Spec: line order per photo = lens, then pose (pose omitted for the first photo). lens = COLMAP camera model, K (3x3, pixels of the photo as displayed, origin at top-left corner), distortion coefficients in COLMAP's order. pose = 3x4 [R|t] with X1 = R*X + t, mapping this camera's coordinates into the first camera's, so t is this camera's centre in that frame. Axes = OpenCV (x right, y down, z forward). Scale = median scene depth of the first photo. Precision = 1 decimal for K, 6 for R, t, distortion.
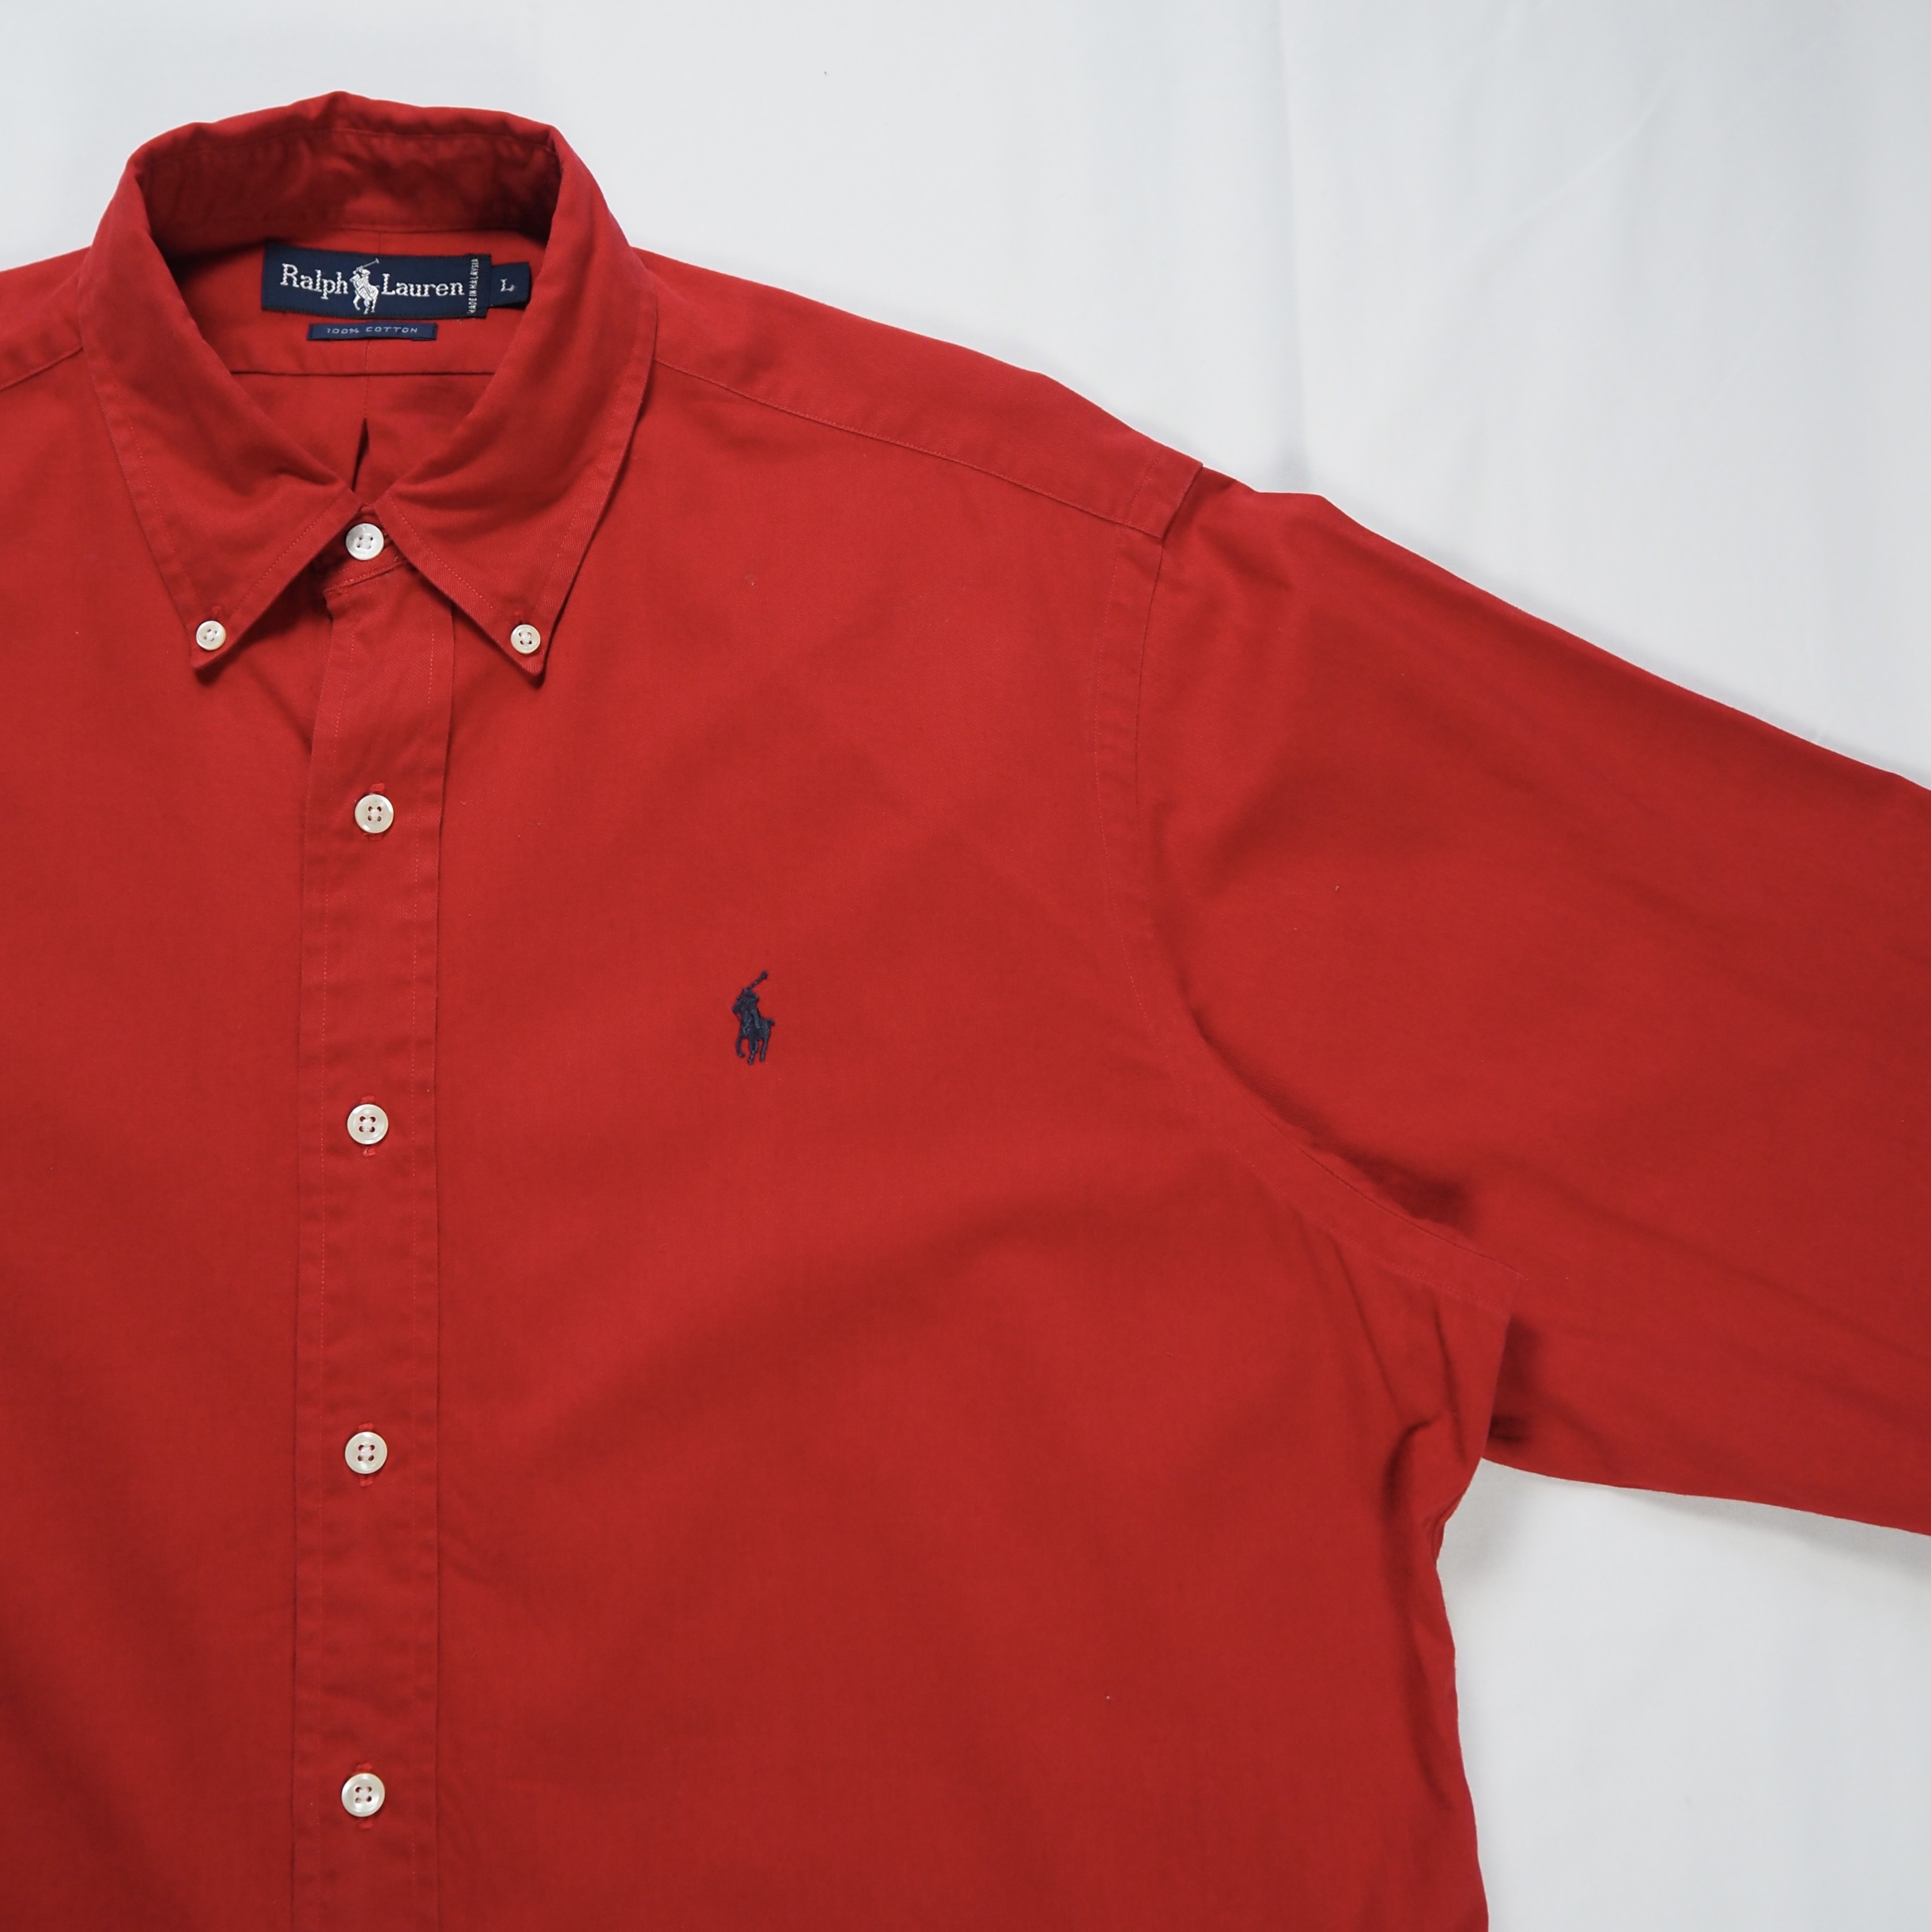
lens RADIAL K [[2433.5, 0, 1039.9], [0, 2433.5, 809.3], [0, 0, 1]] dist [-0.055618, 0.039640]
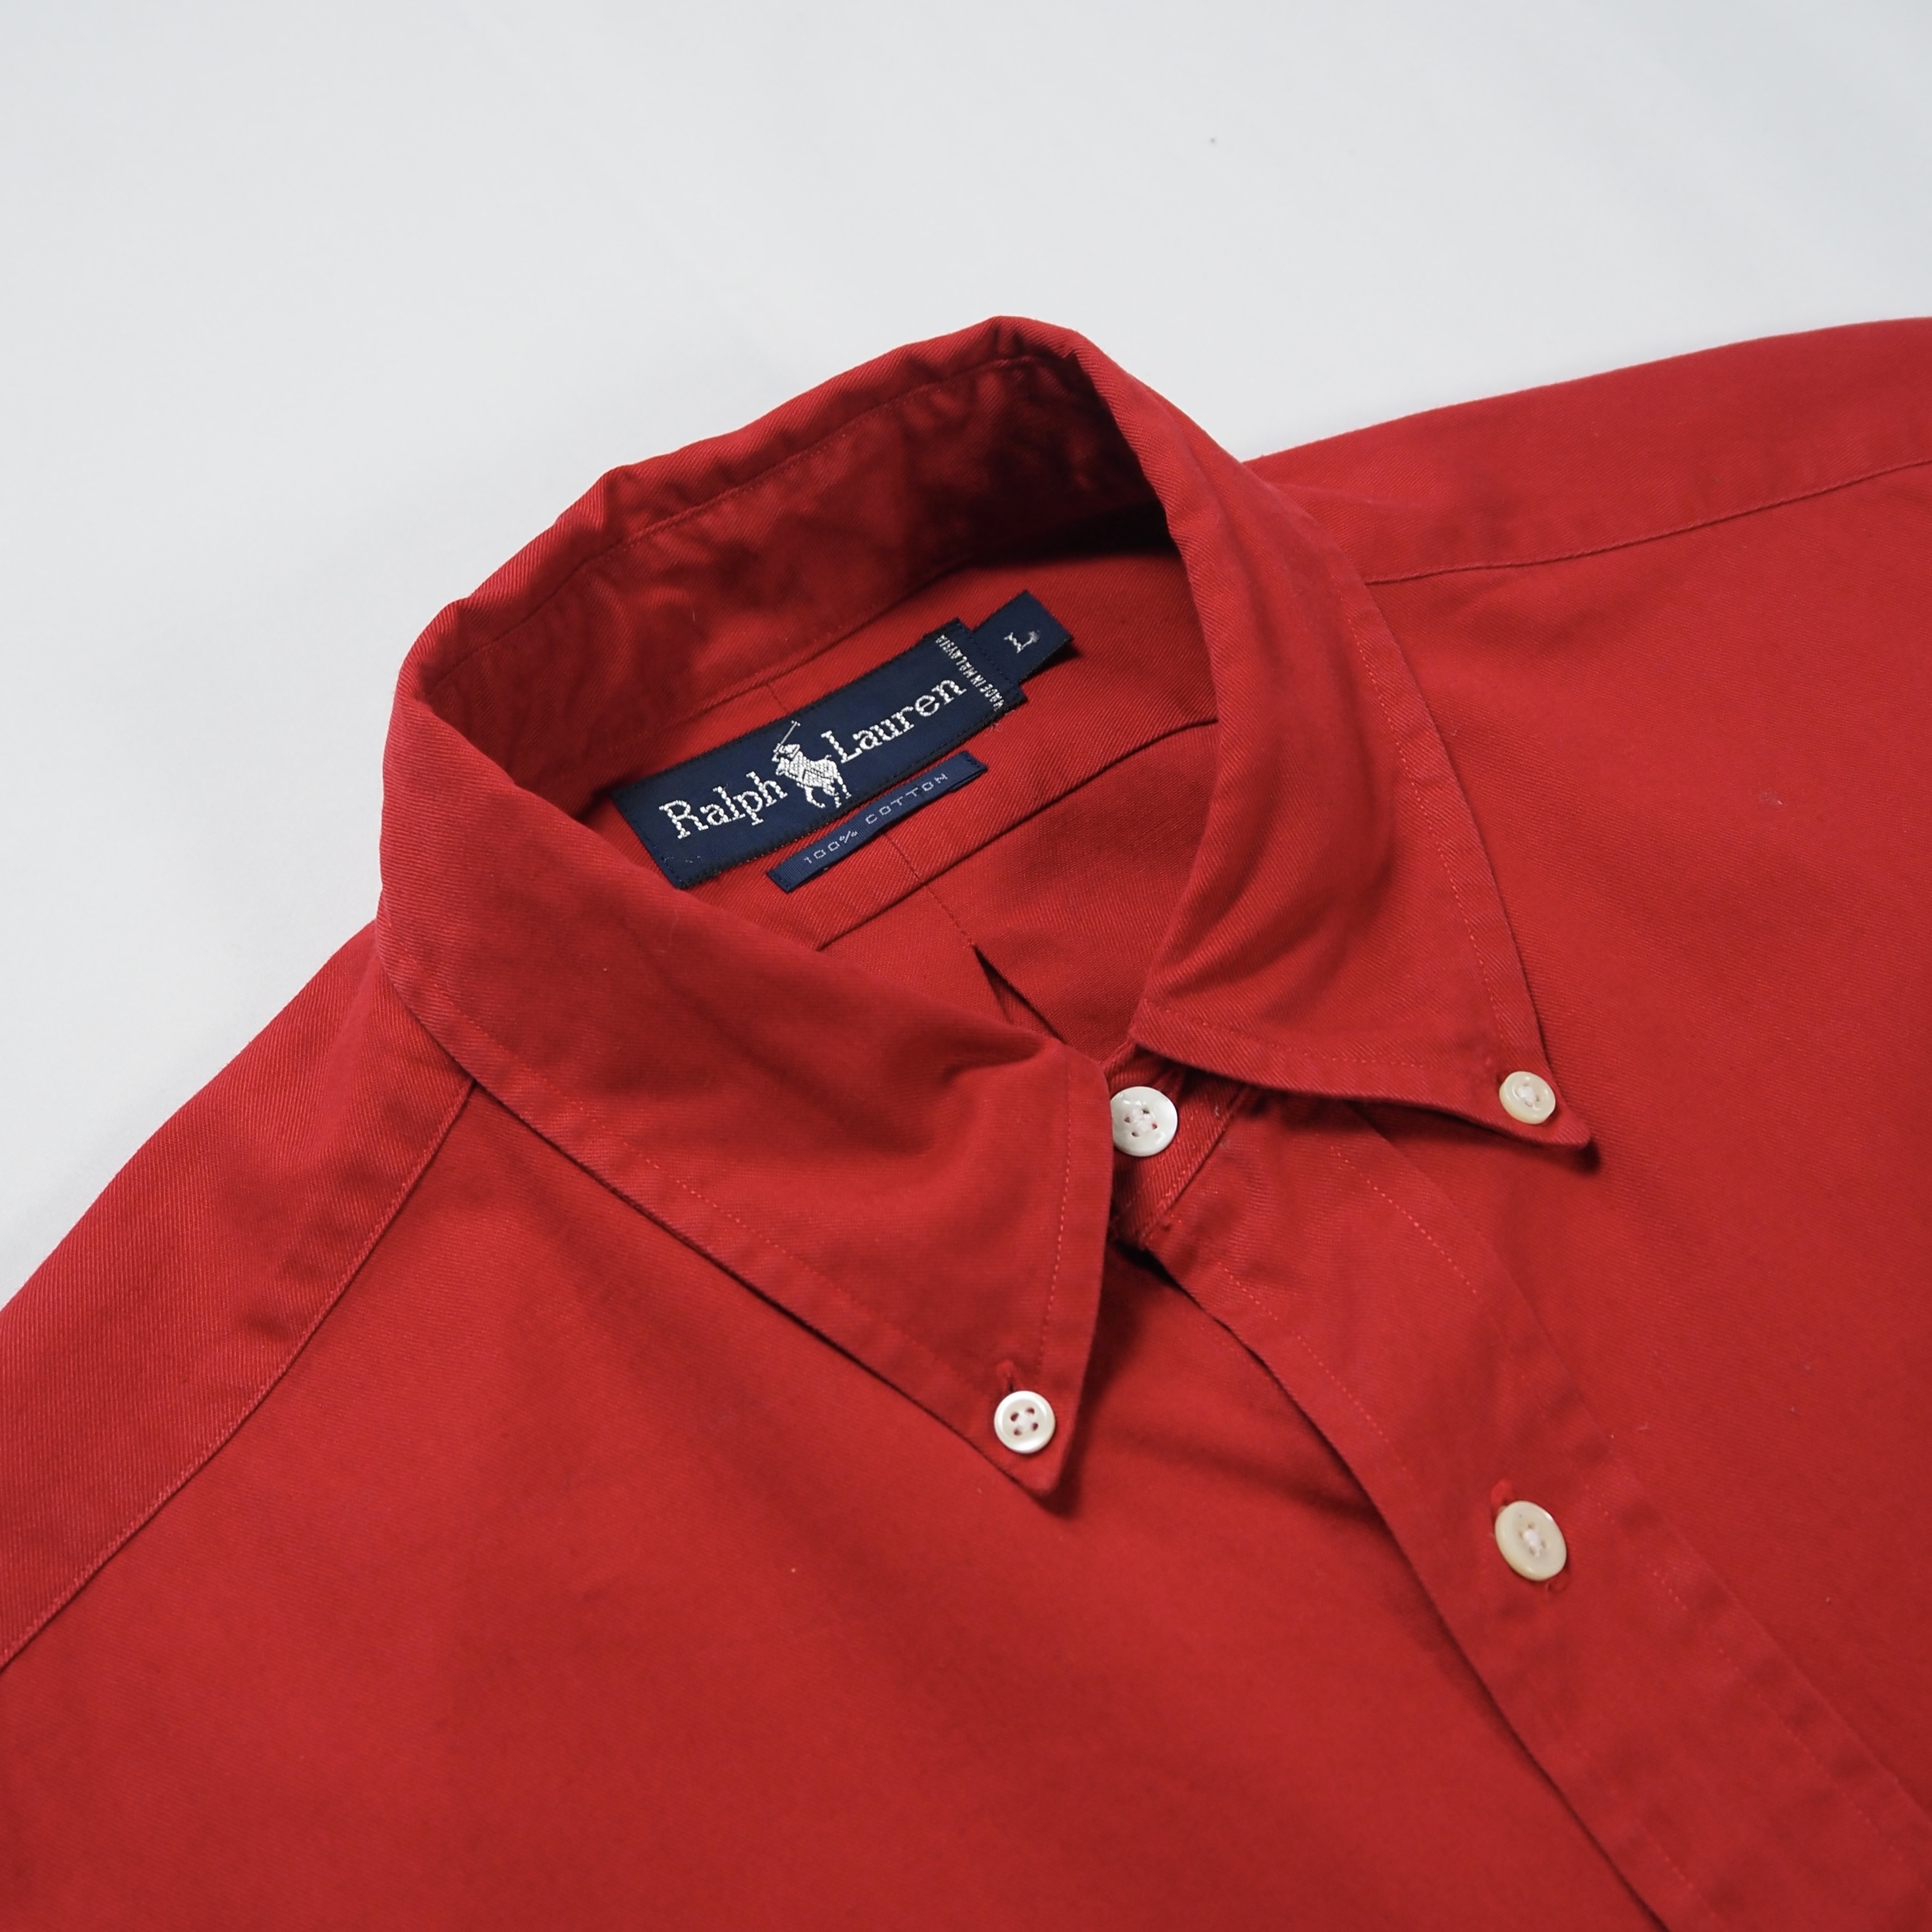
lens RADIAL K [[2718.2, 0, 900.4], [0, 2718.2, 962.3], [0, 0, 1]] dist [-0.025529, -0.050491]
pose [[0.838747, -0.519564, 0.162963, -0.401852], [0.543826, 0.814410, -0.202459, -0.049954], [-0.027529, 0.258435, 0.965636, 0.448633]]
